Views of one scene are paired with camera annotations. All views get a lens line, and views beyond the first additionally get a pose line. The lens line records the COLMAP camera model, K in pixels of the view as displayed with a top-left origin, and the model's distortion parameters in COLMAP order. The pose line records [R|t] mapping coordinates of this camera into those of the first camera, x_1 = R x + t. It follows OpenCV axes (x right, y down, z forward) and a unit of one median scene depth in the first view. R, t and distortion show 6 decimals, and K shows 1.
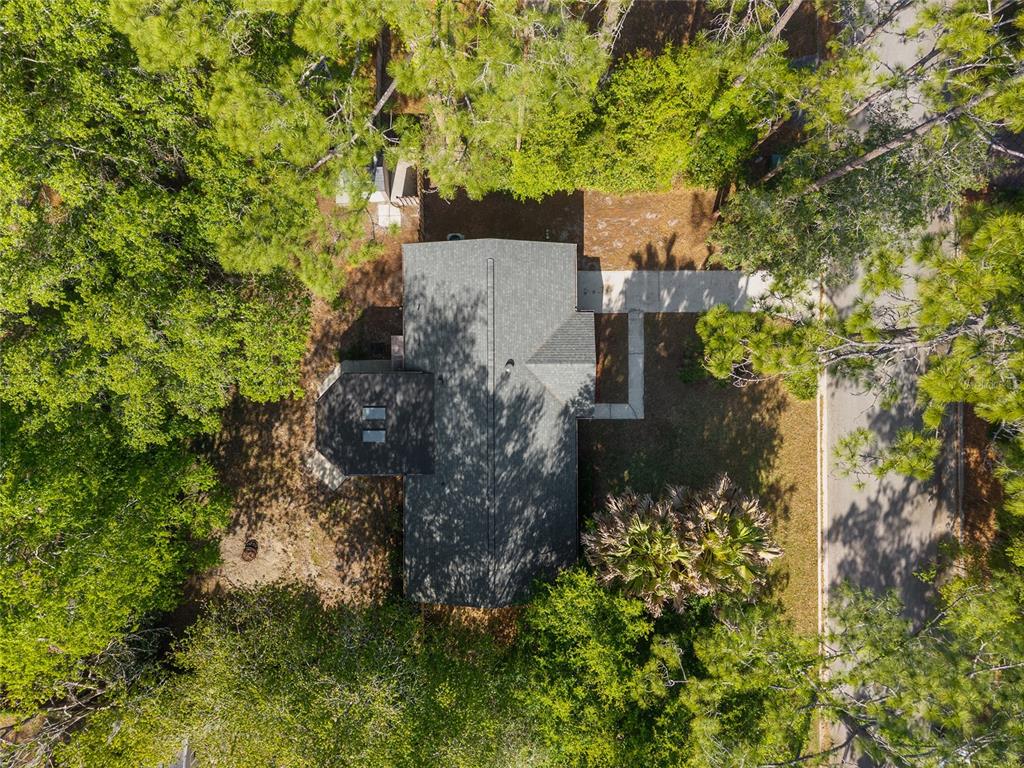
lens RADIAL K [[681.8, 0, 510.0], [0, 681.8, 363.3], [0, 0, 1]] dist [-0.010137, -0.005443]
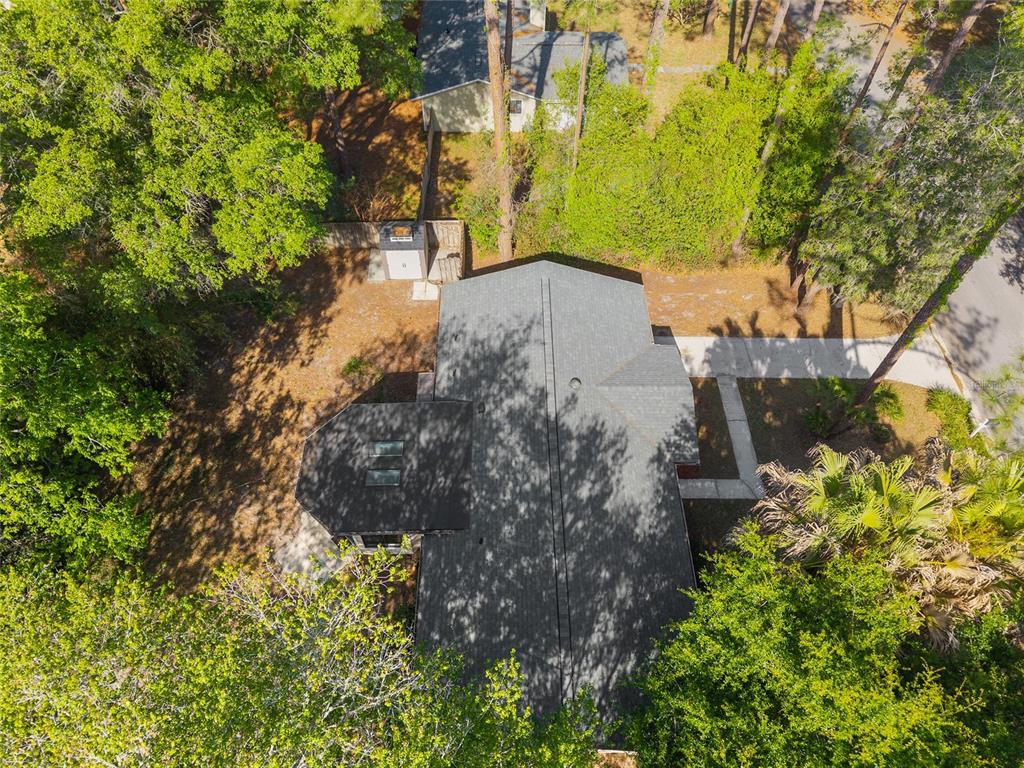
lens RADIAL K [[681.8, 0, 510.0], [0, 681.8, 363.3], [0, 0, 1]] dist [-0.010137, -0.005443]
pose [[0.999722, -0.016407, -0.016914, -0.058887], [0.002945, 0.799172, -0.601095, 0.420077], [0.023379, 0.600878, 0.798999, 0.385345]]
